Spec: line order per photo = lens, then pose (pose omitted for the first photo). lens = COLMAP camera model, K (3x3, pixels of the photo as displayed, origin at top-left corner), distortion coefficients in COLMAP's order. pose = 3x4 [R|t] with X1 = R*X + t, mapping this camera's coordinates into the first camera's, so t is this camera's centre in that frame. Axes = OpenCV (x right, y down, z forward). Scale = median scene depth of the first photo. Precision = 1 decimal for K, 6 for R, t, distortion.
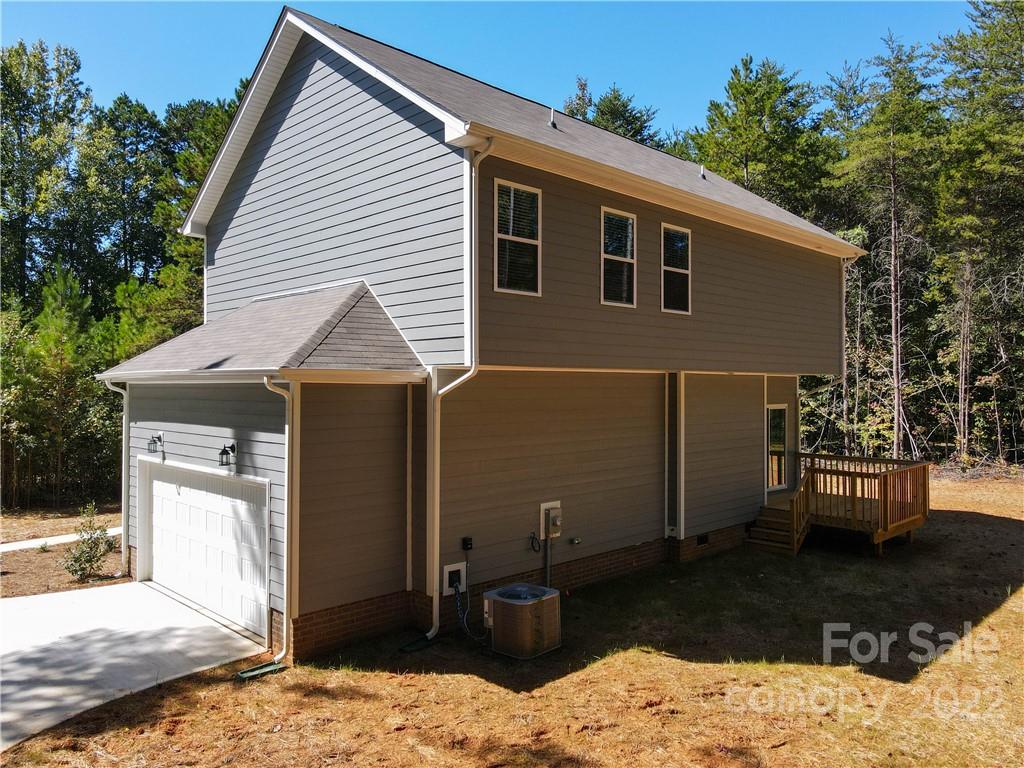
lens RADIAL K [[758.9, 0, 508.3], [0, 758.9, 382.6], [0, 0, 1]] dist [-0.004955, -0.007478]
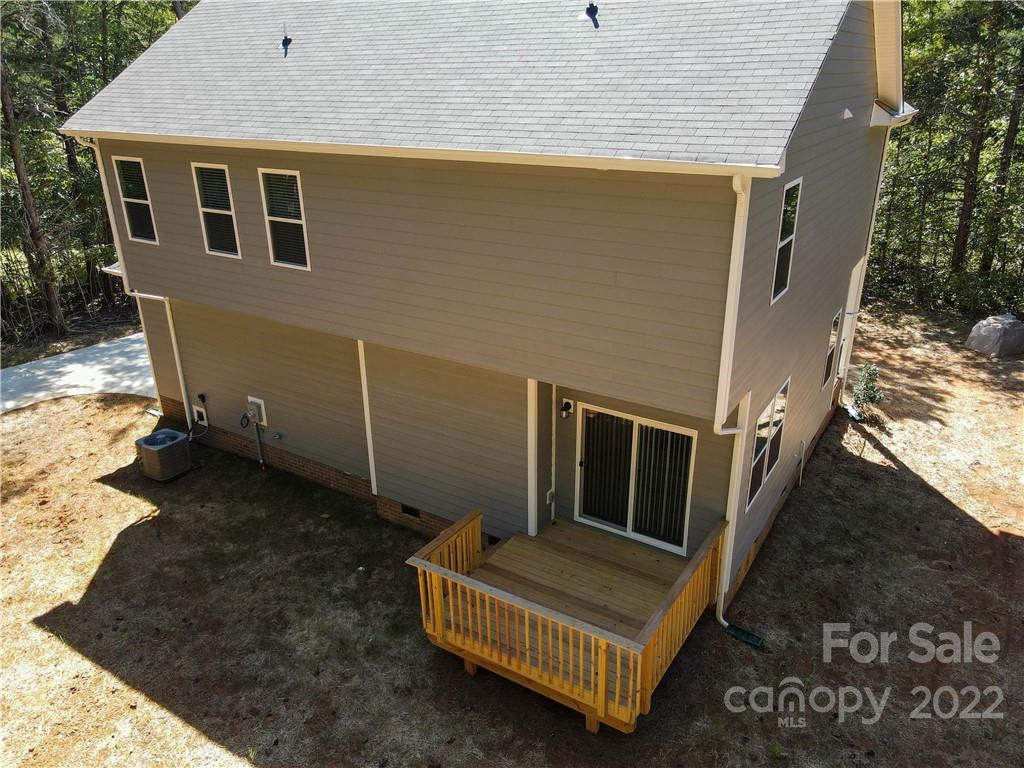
lens RADIAL K [[758.9, 0, 512.5], [0, 758.9, 387.5], [0, 0, 1]] dist [-0.004955, -0.007478]
pose [[0.223595, 0.381360, -0.896978, 1.476811], [0.023359, 0.917917, 0.396085, -0.401746], [0.974402, -0.109515, 0.196333, 1.363420]]
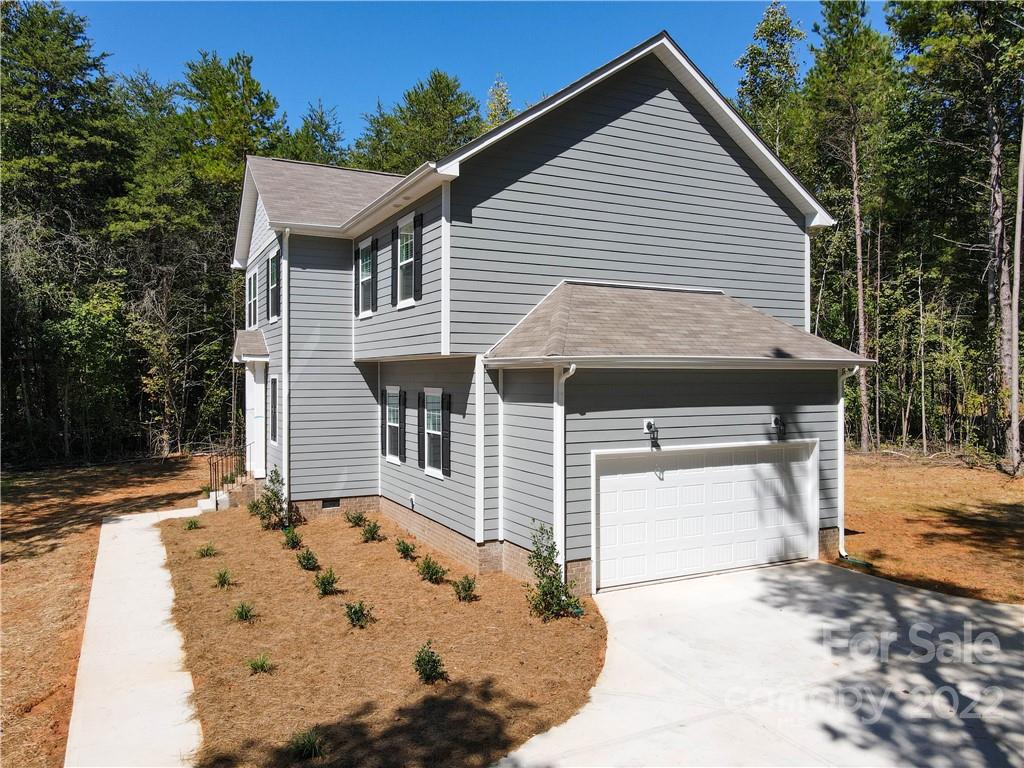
lens RADIAL K [[758.9, 0, 512.2], [0, 758.9, 381.1], [0, 0, 1]] dist [-0.004955, -0.007478]
pose [[0.305604, -0.006386, 0.952137, -1.714522], [-0.010564, 0.999893, 0.010097, 0.011938], [-0.952100, -0.013144, 0.305504, 1.038831]]
